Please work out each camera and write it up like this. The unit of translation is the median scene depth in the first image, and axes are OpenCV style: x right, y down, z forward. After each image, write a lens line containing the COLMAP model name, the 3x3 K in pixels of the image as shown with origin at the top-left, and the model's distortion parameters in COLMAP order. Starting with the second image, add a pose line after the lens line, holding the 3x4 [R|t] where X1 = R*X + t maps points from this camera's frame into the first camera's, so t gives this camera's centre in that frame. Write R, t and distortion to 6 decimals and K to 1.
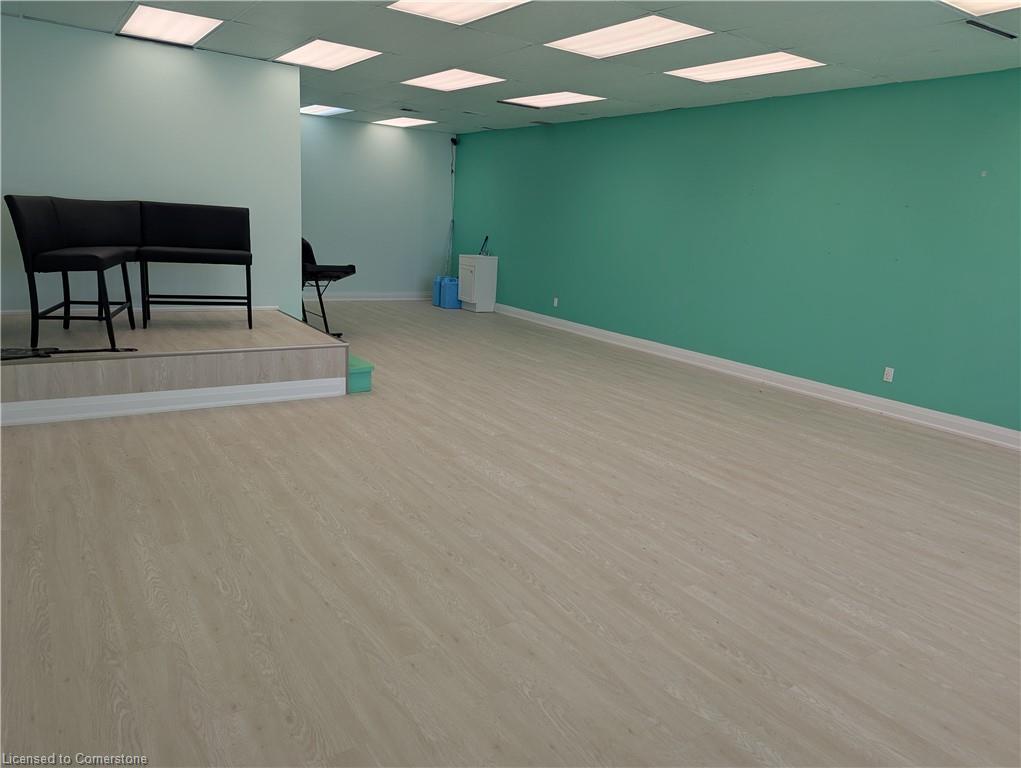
lens RADIAL K [[715.5, 0, 527.5], [0, 715.5, 383.5], [0, 0, 1]] dist [0.038406, -0.002330]
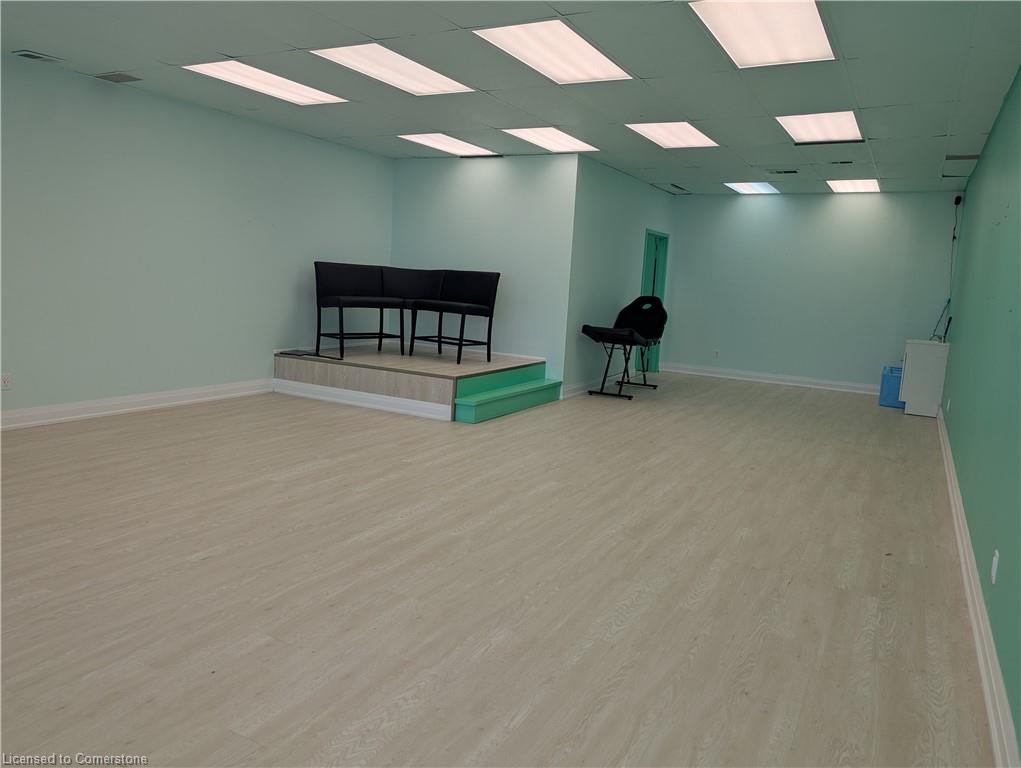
lens RADIAL K [[715.5, 0, 527.5], [0, 715.5, 383.5], [0, 0, 1]] dist [0.038406, -0.002330]
pose [[0.457796, 0.094729, -0.883996, 0.986267], [-0.223529, 0.974632, -0.011317, -0.069987], [0.860499, 0.202780, 0.467357, 0.657447]]
